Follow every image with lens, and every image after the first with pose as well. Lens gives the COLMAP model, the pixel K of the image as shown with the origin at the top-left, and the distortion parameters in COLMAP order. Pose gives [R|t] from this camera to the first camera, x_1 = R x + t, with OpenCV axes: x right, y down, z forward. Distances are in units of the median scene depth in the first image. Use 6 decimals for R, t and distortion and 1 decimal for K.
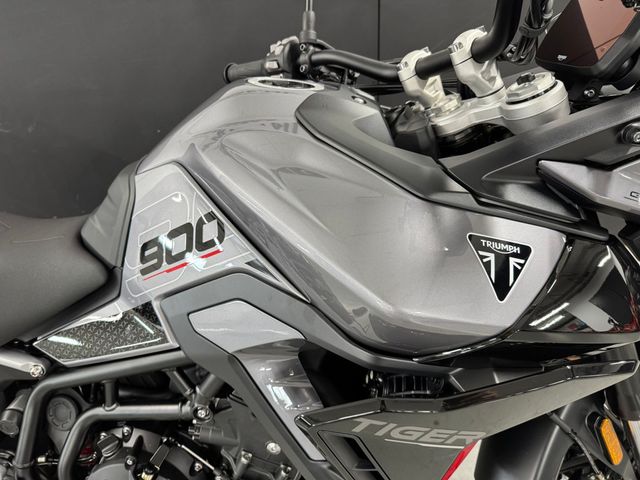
lens RADIAL K [[448.8, 0, 316.0], [0, 448.8, 239.5], [0, 0, 1]] dist [0.003383, -0.007932]
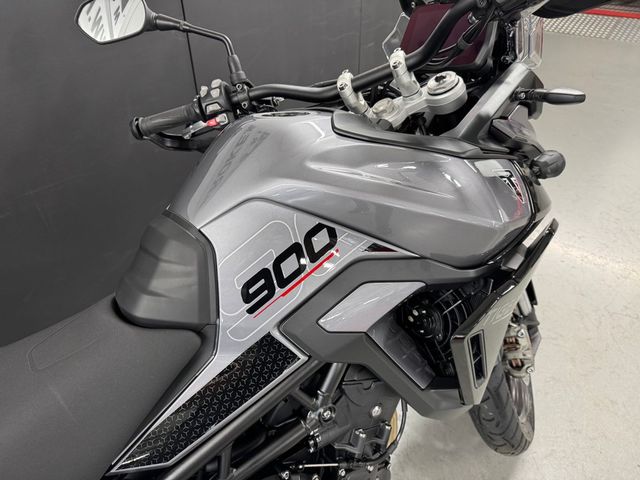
lens RADIAL K [[448.8, 0, 321.9], [0, 448.8, 243.9], [0, 0, 1]] dist [0.003383, -0.007932]
pose [[0.764518, -0.340607, 0.547265, -0.782135], [0.372836, 0.926229, 0.055622, -0.066107], [-0.525838, 0.161516, 0.835109, 0.031376]]
